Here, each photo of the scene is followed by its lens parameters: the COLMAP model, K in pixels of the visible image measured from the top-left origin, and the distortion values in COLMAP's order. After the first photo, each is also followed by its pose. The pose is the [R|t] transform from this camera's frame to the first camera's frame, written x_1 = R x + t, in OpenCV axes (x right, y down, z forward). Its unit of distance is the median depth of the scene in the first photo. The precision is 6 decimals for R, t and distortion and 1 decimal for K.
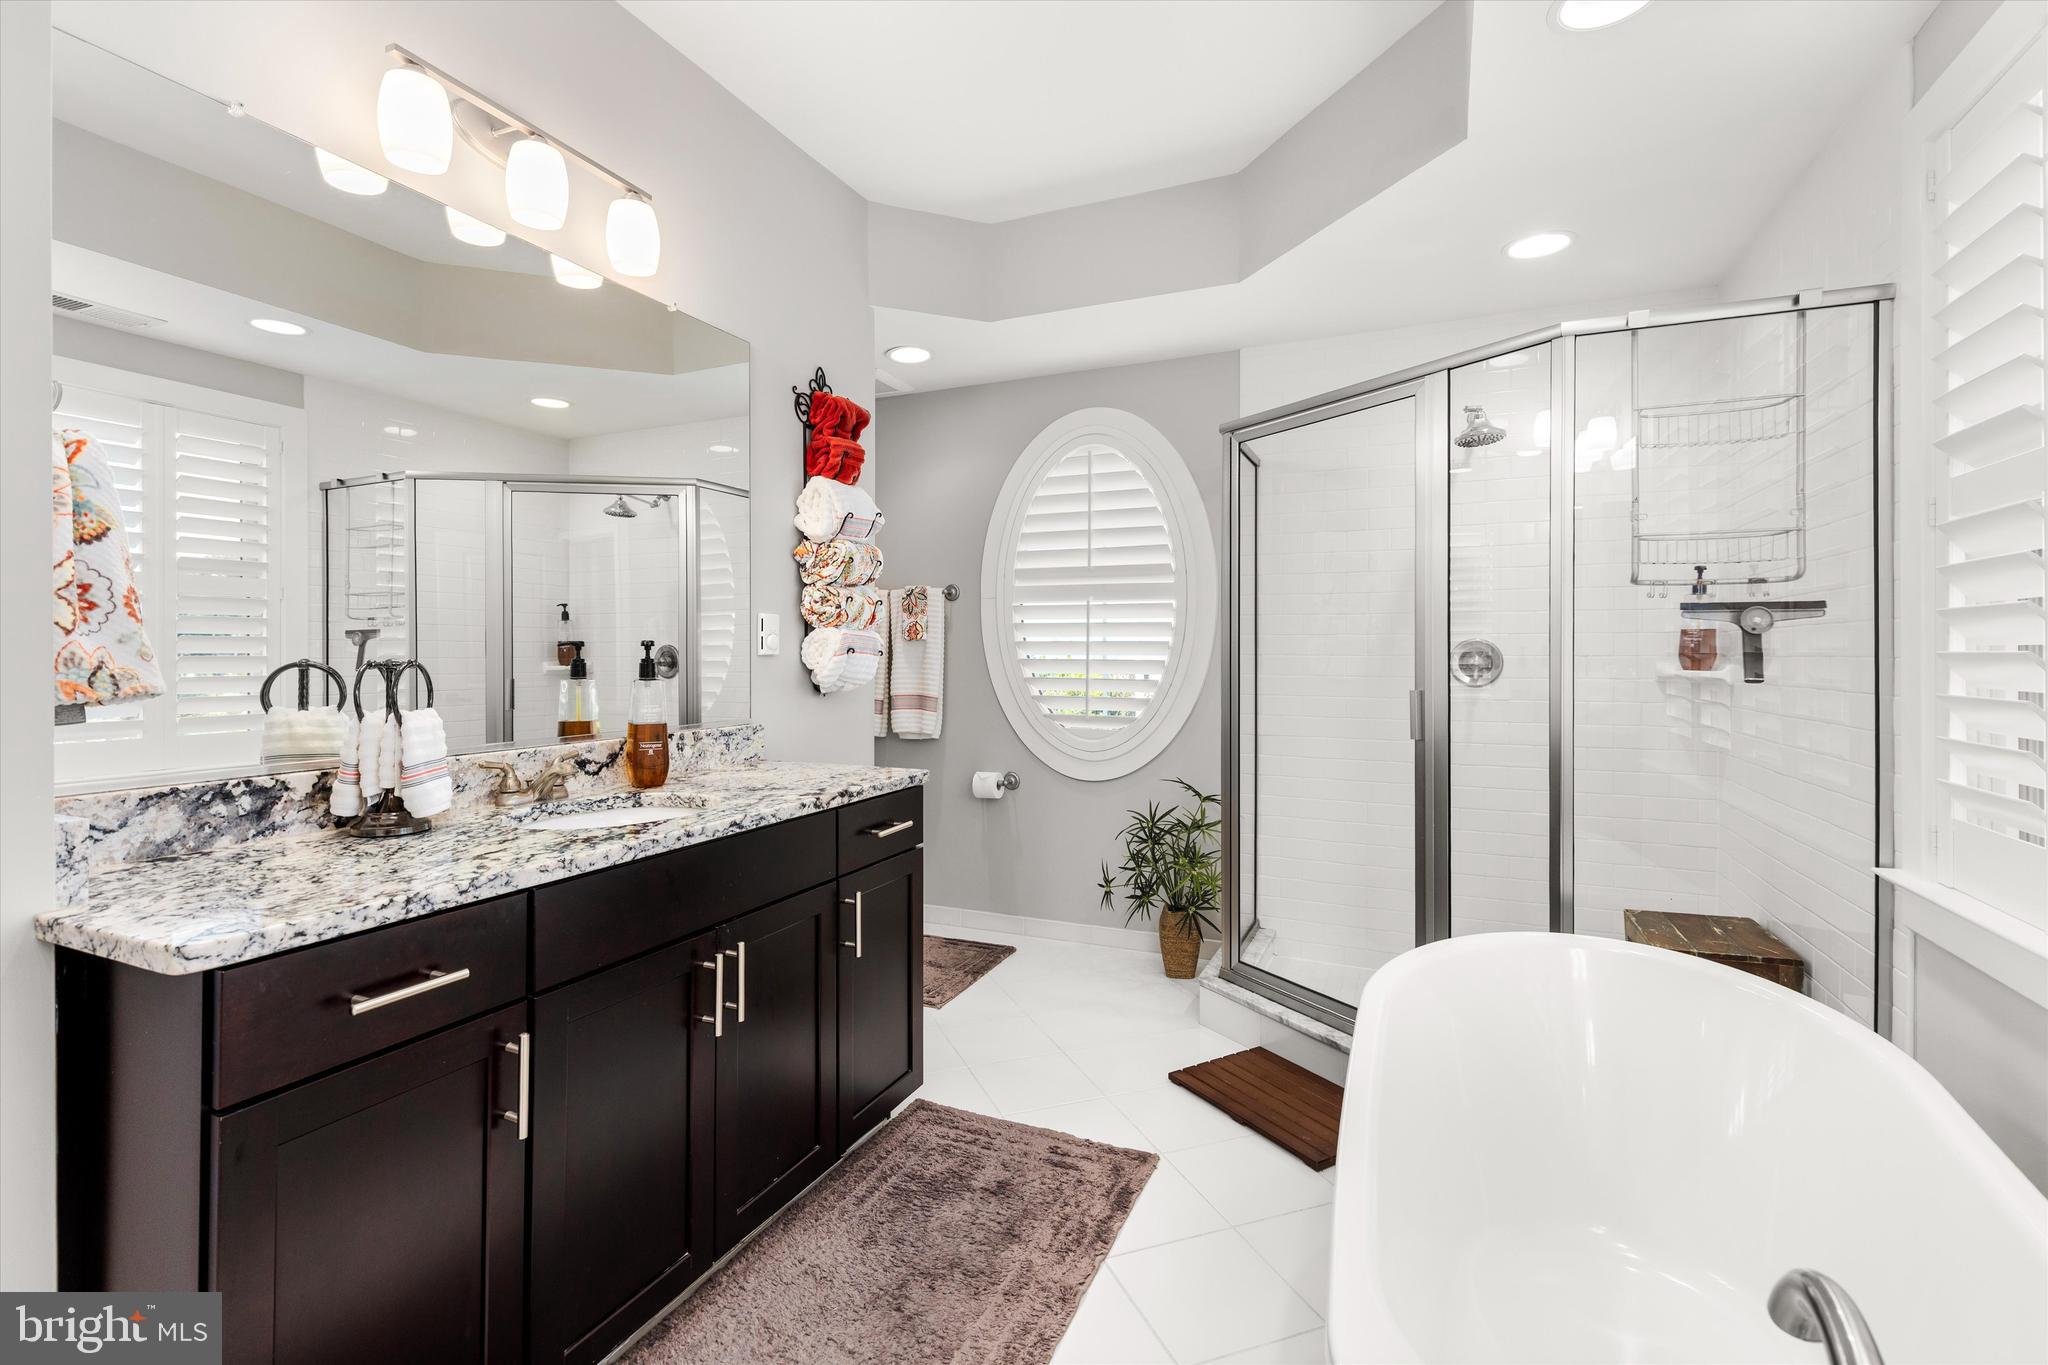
lens RADIAL K [[928.2, 0, 1022.0], [0, 928.2, 649.6], [0, 0, 1]] dist [0.001880, 0.001289]
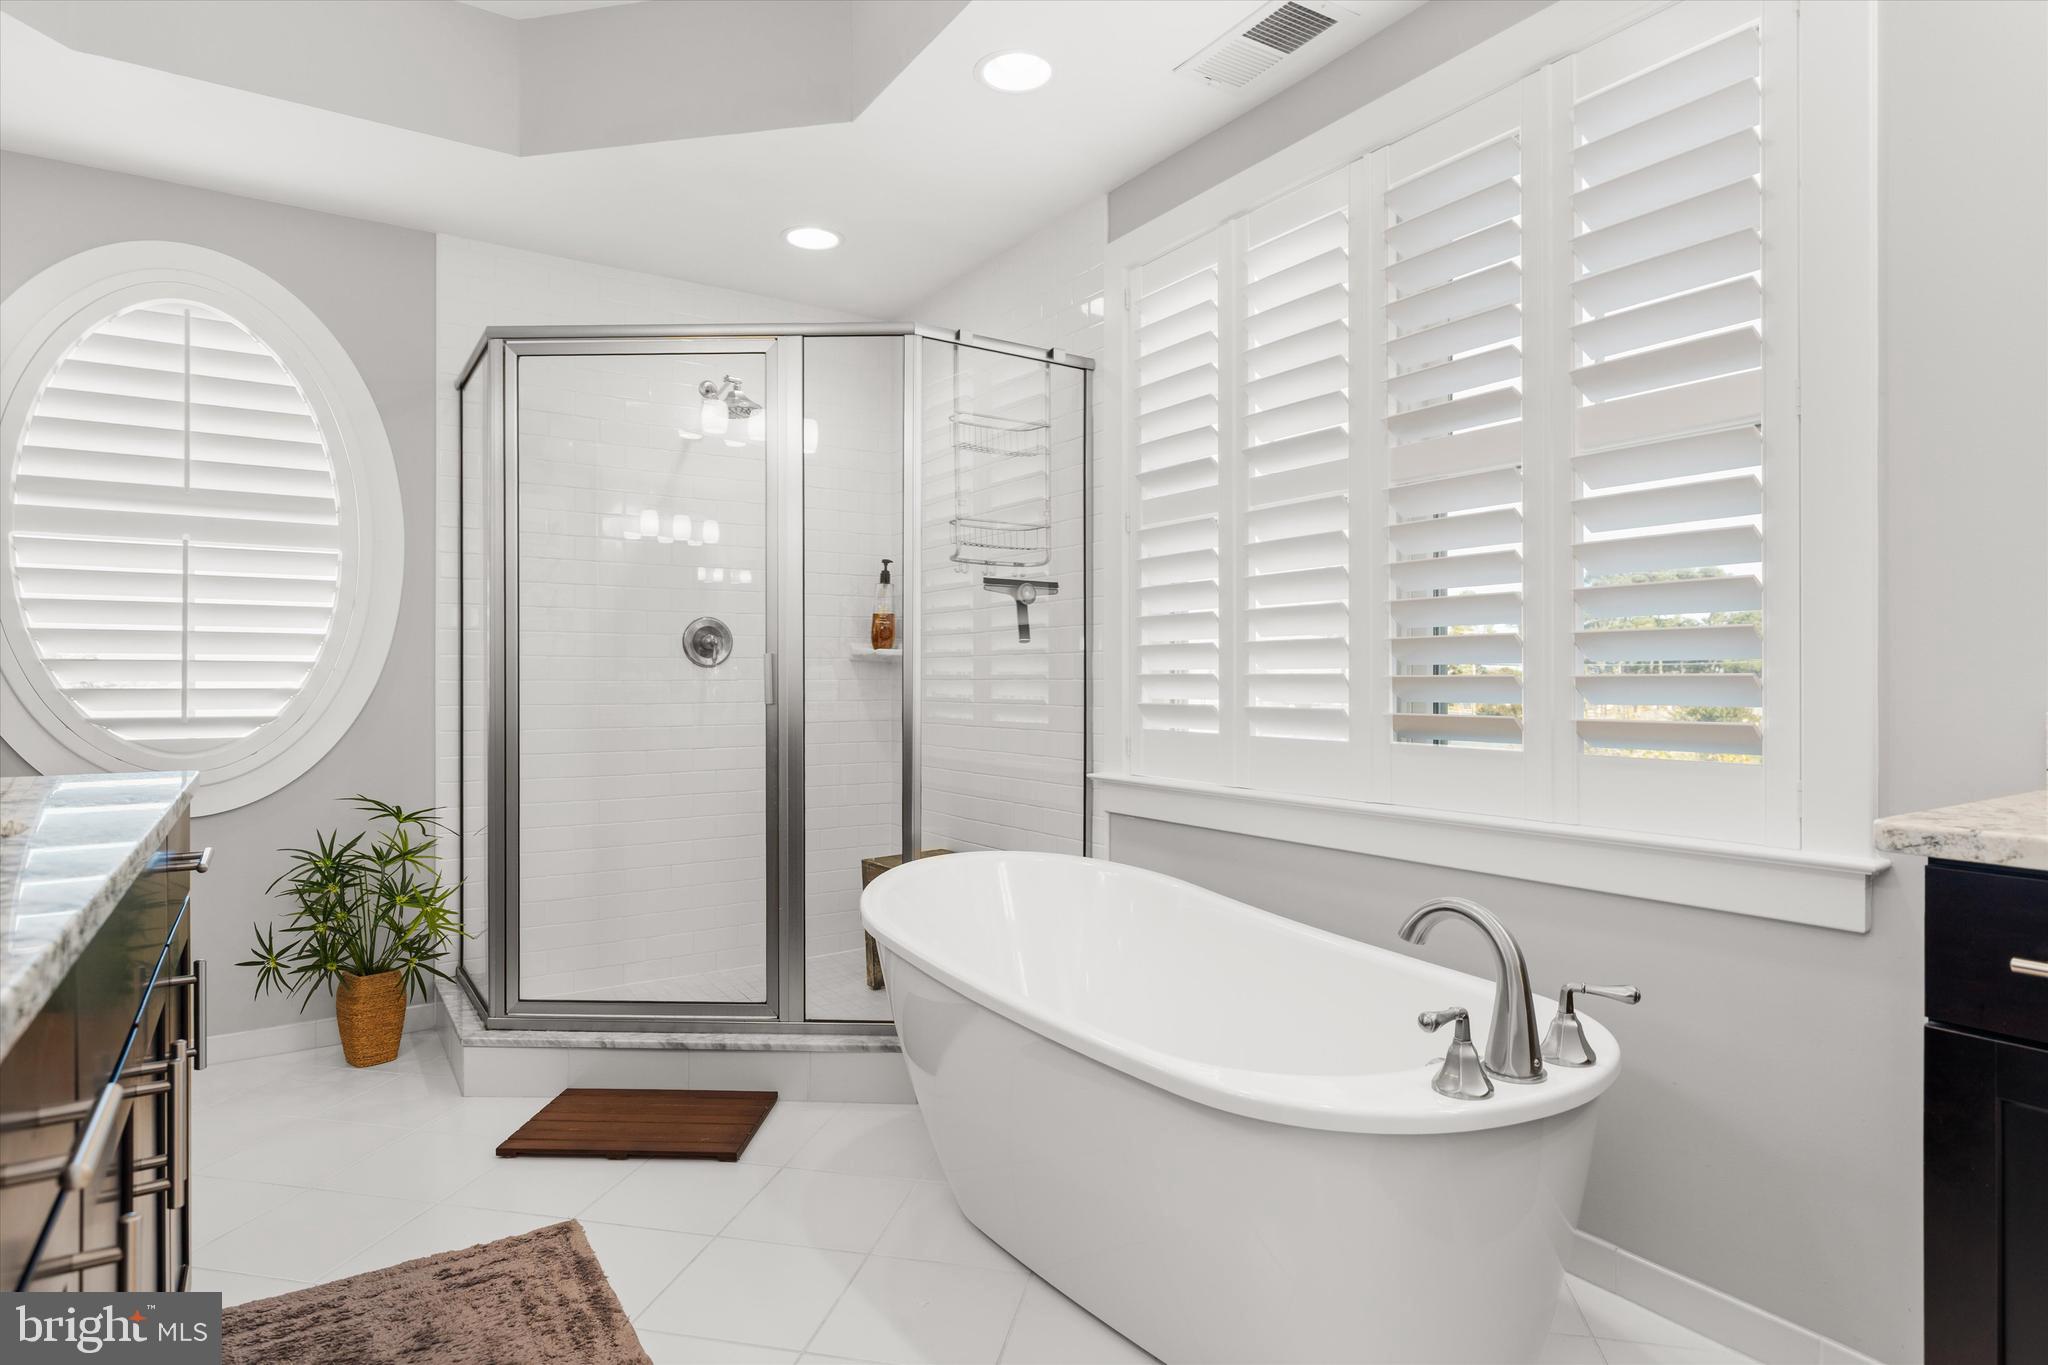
lens RADIAL K [[1107.1, 0, 1018.5], [0, 1107.1, 678.3], [0, 0, 1]] dist [-0.003563, 0.000106]
pose [[0.541964, -0.005725, 0.840382, -0.431781], [0.000082, 0.999977, 0.006760, 0.063751], [-0.840402, -0.003594, 0.541952, 0.149858]]
